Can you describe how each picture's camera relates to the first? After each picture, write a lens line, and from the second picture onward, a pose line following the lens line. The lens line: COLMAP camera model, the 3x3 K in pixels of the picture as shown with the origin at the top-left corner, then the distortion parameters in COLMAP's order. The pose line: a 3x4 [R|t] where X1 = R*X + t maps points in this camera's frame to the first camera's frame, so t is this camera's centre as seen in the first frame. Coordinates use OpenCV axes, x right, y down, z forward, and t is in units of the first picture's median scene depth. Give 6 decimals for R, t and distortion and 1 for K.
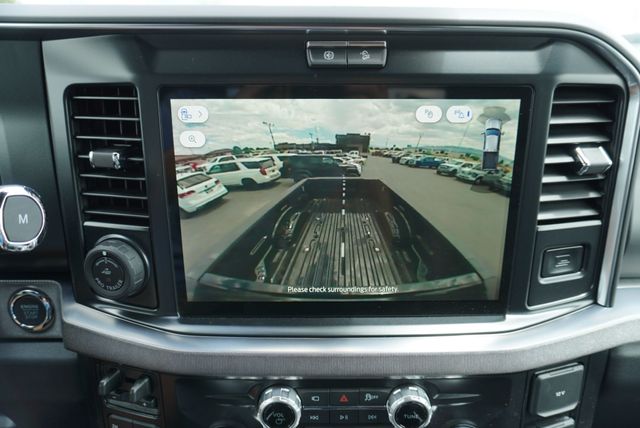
lens RADIAL K [[437.3, 0, 315.8], [0, 437.3, 214.1], [0, 0, 1]] dist [-0.019790, 0.003475]
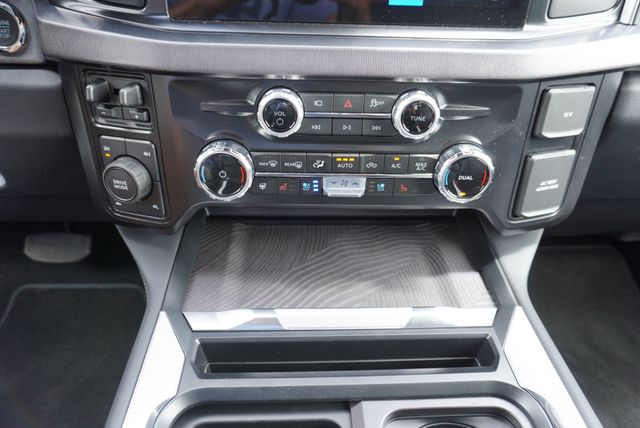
lens RADIAL K [[437.3, 0, 315.8], [0, 437.3, 214.1], [0, 0, 1]] dist [-0.019790, 0.003475]
pose [[0.999103, 0.014244, 0.039891, -0.041196], [-0.023225, 0.971792, 0.234693, 0.434775], [-0.035422, -0.235408, 0.971251, 0.018271]]
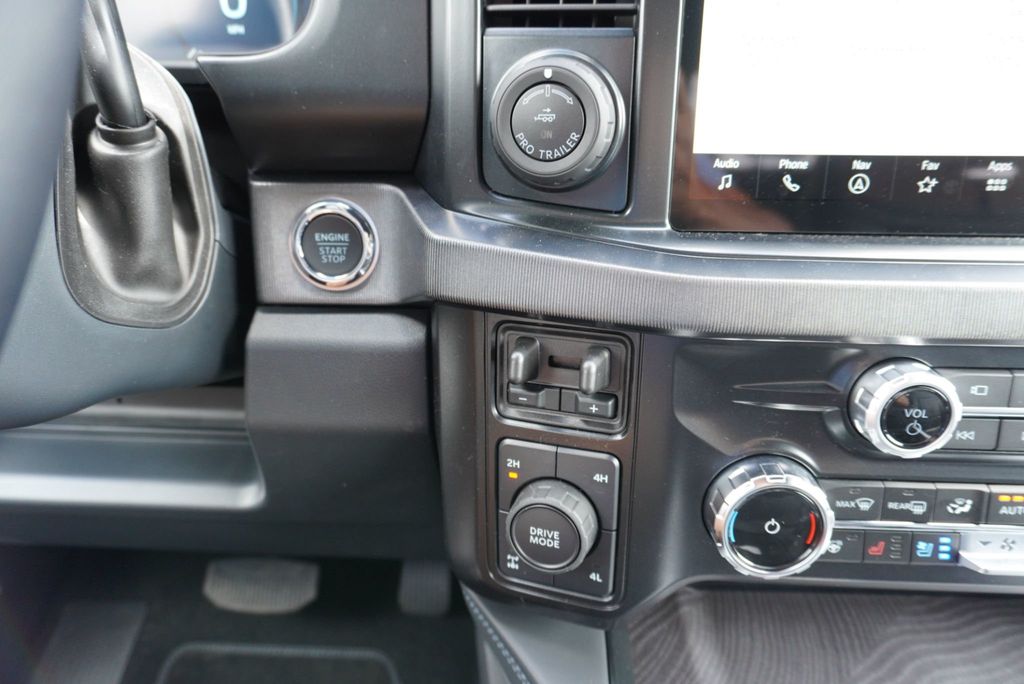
lens RADIAL K [[699.7, 0, 505.3], [0, 699.7, 342.2], [0, 0, 1]] dist [-0.019790, 0.003475]
pose [[0.998055, 0.021152, -0.058641, -0.472872], [-0.019310, 0.999307, 0.031814, 0.357445], [0.059273, -0.030620, 0.997772, 0.218833]]
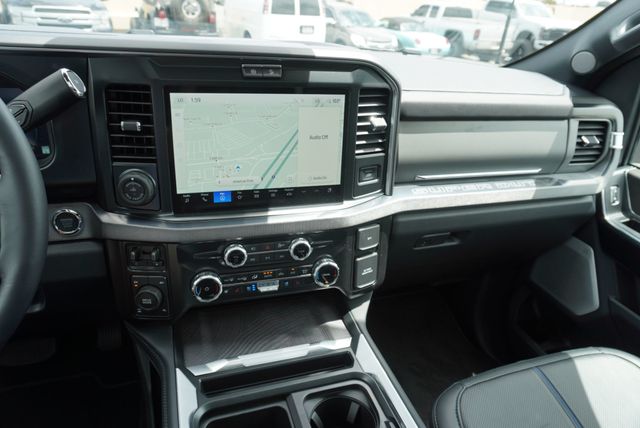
lens RADIAL K [[437.3, 0, 315.8], [0, 437.3, 214.1], [0, 0, 1]] dist [-0.019790, 0.003475]
pose [[0.951450, -0.070121, 0.299710, -0.310141], [0.042294, 0.994253, 0.098351, 0.088308], [-0.304884, -0.080900, 0.948947, -0.931539]]
